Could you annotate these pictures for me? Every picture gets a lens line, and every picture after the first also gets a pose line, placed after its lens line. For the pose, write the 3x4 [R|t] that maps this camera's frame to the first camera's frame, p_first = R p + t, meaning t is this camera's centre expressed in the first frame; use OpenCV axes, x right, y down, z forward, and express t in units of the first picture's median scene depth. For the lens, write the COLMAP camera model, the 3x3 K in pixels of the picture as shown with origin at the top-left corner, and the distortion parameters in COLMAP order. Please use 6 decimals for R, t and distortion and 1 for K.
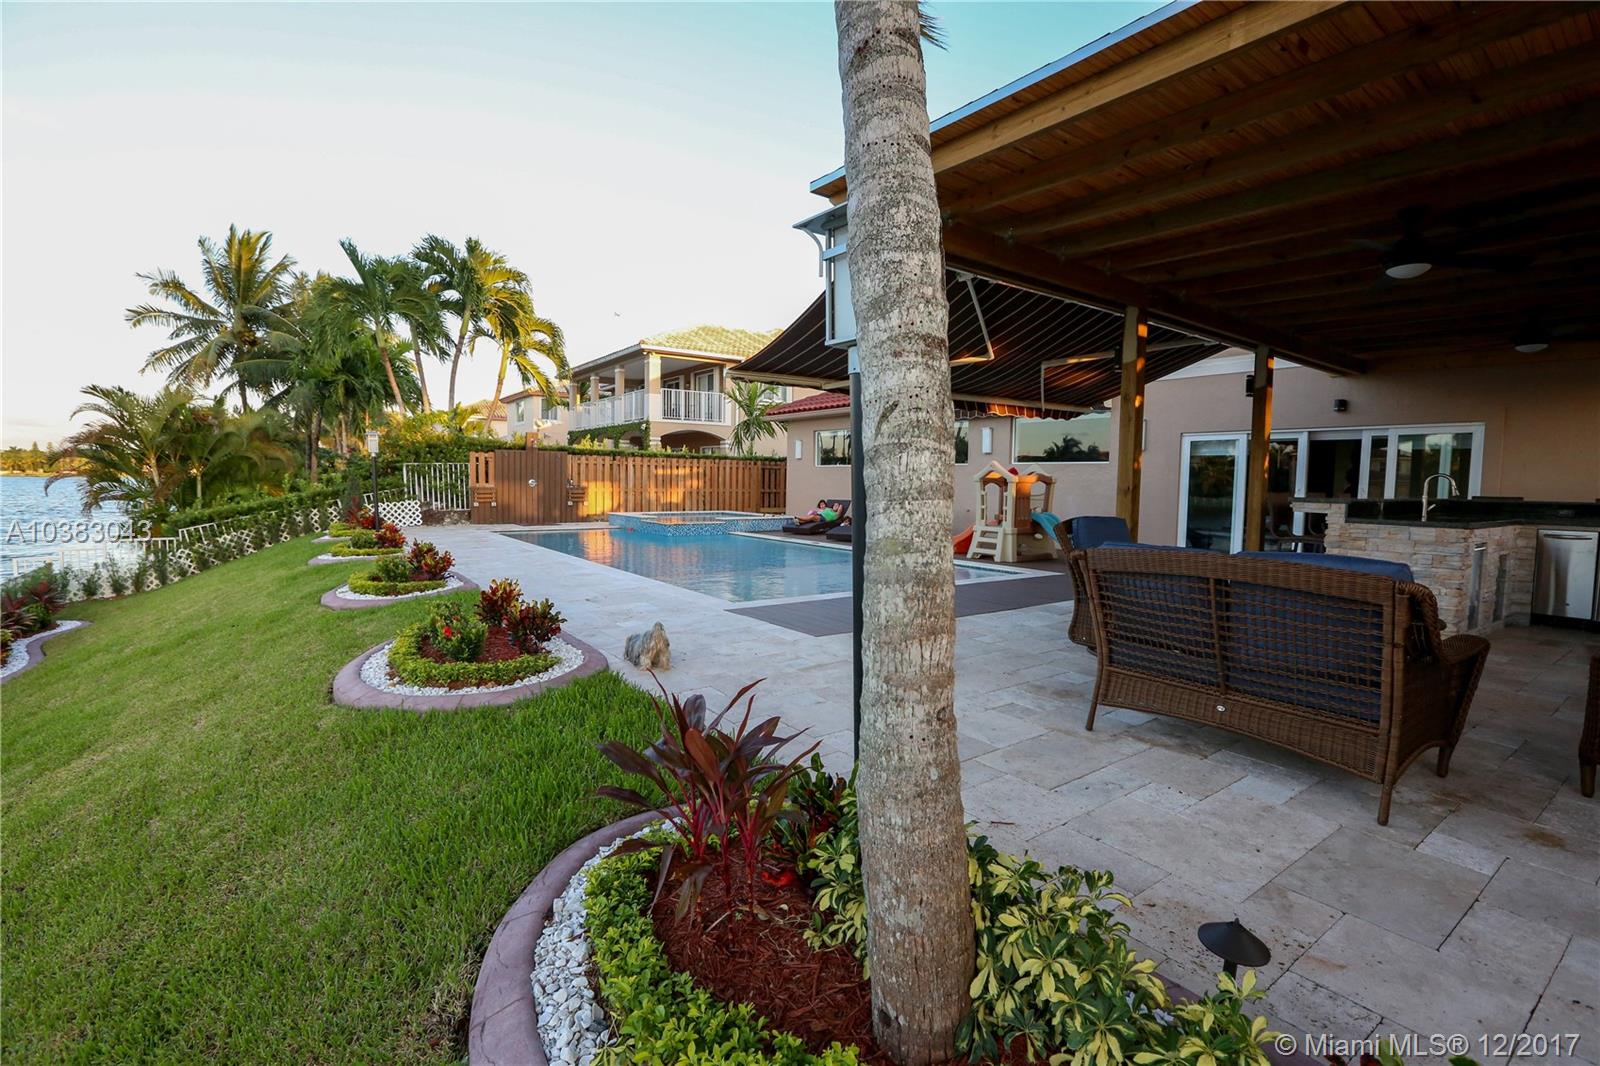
lens RADIAL K [[735.9, 0, 785.7], [0, 735.9, 534.9], [0, 0, 1]] dist [-0.057826, 0.020705]
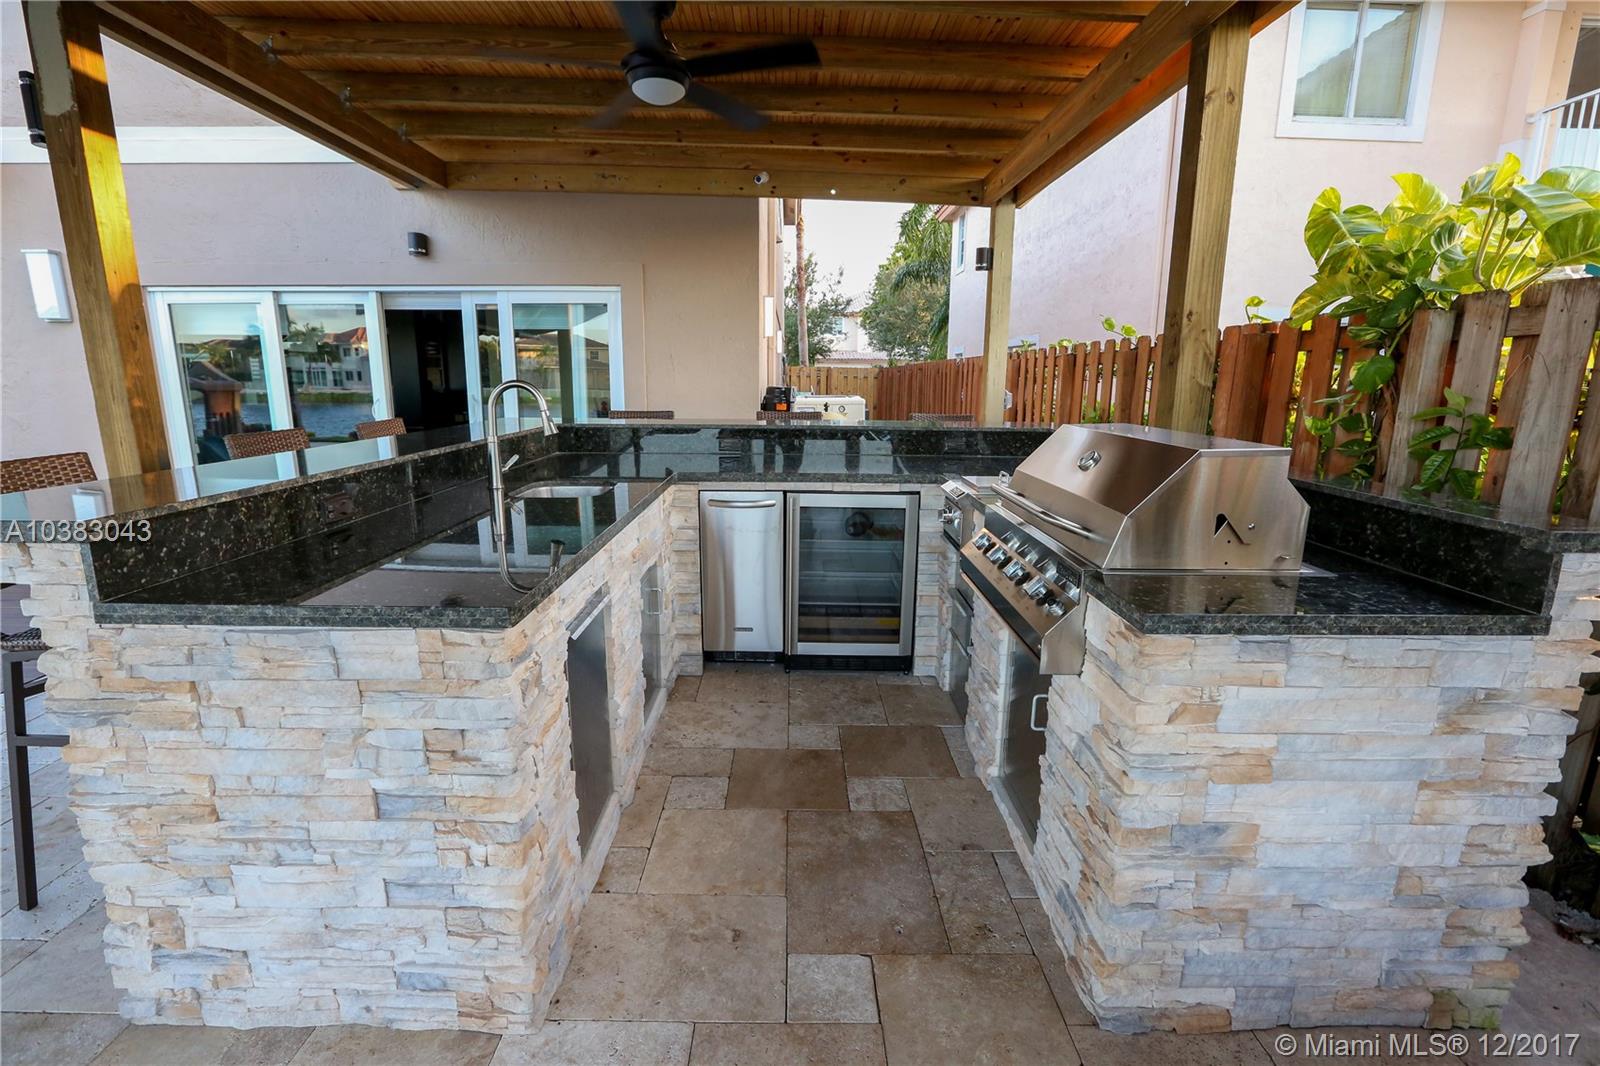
lens RADIAL K [[697.3, 0, 781.7], [0, 697.3, 526.5], [0, 0, 1]] dist [-0.050678, 0.023121]
pose [[0.580917, -0.181728, 0.793417, 0.502816], [0.059642, 0.981641, 0.181172, -0.049293], [-0.811774, -0.057925, 0.581091, 0.475729]]
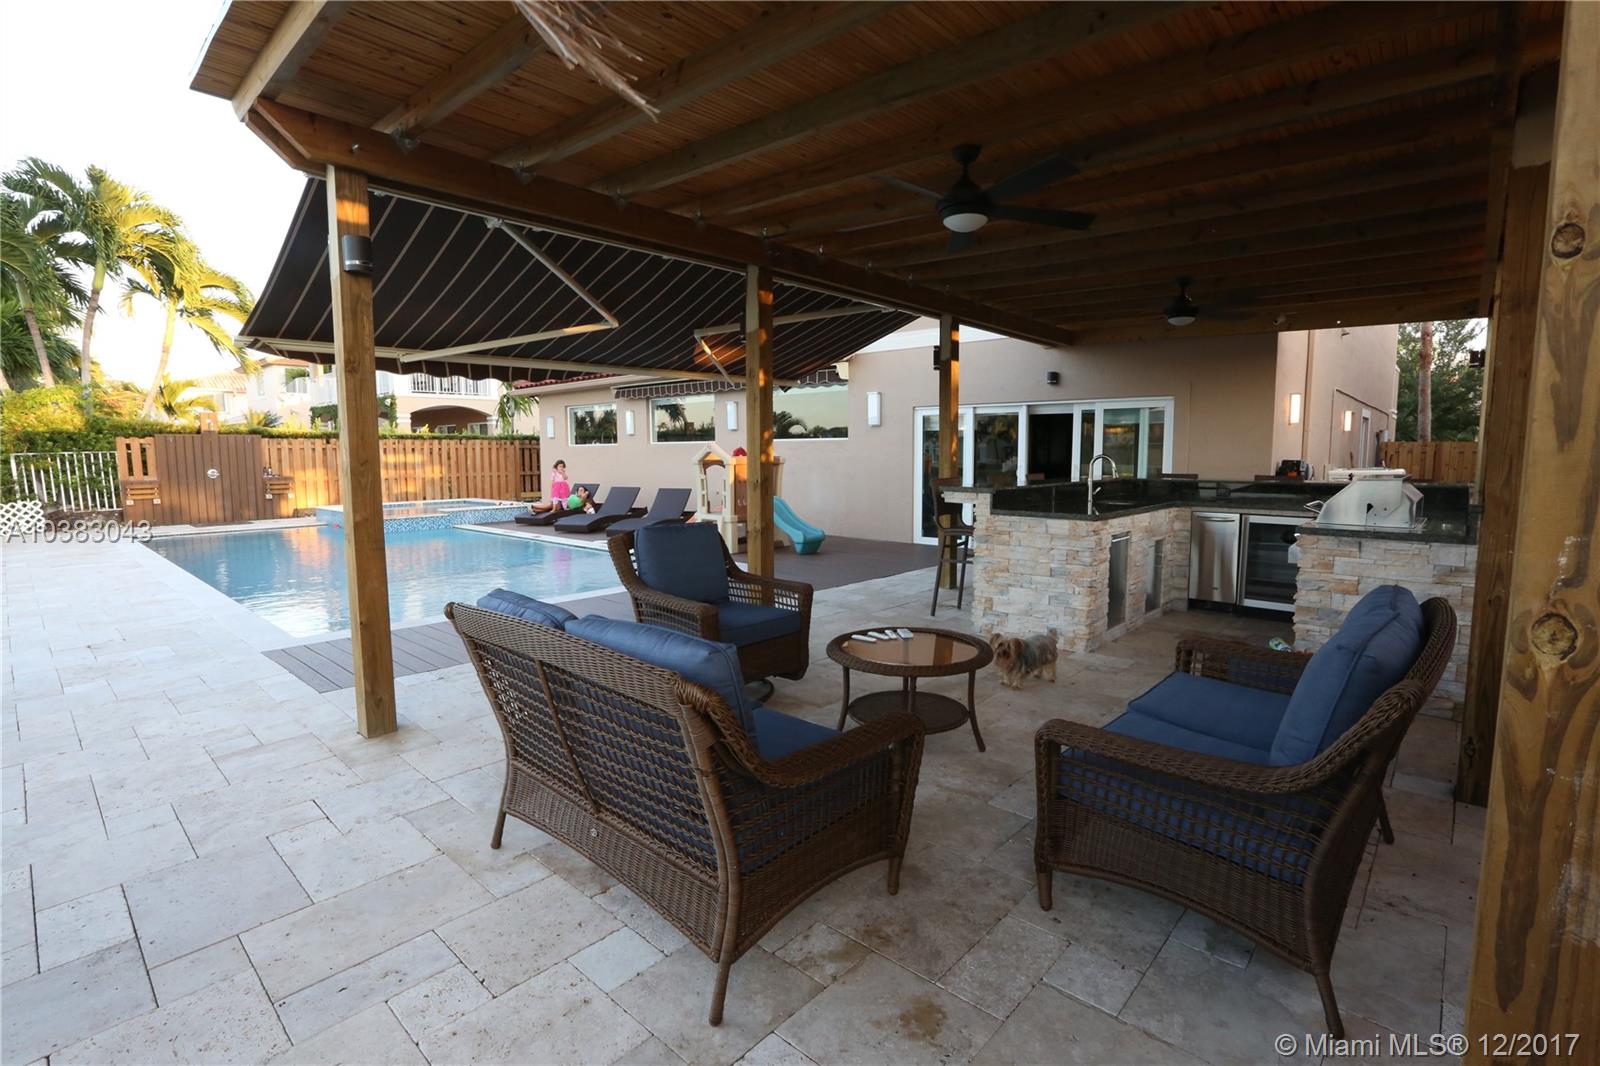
lens RADIAL K [[748.0, 0, 806.9], [0, 748.0, 528.9], [0, 0, 1]] dist [-0.053789, 0.021412]
pose [[0.976546, -0.041264, 0.211318, 0.243892], [0.034574, 0.998780, 0.035258, -0.026913], [-0.212515, -0.027125, 0.976781, 0.094349]]
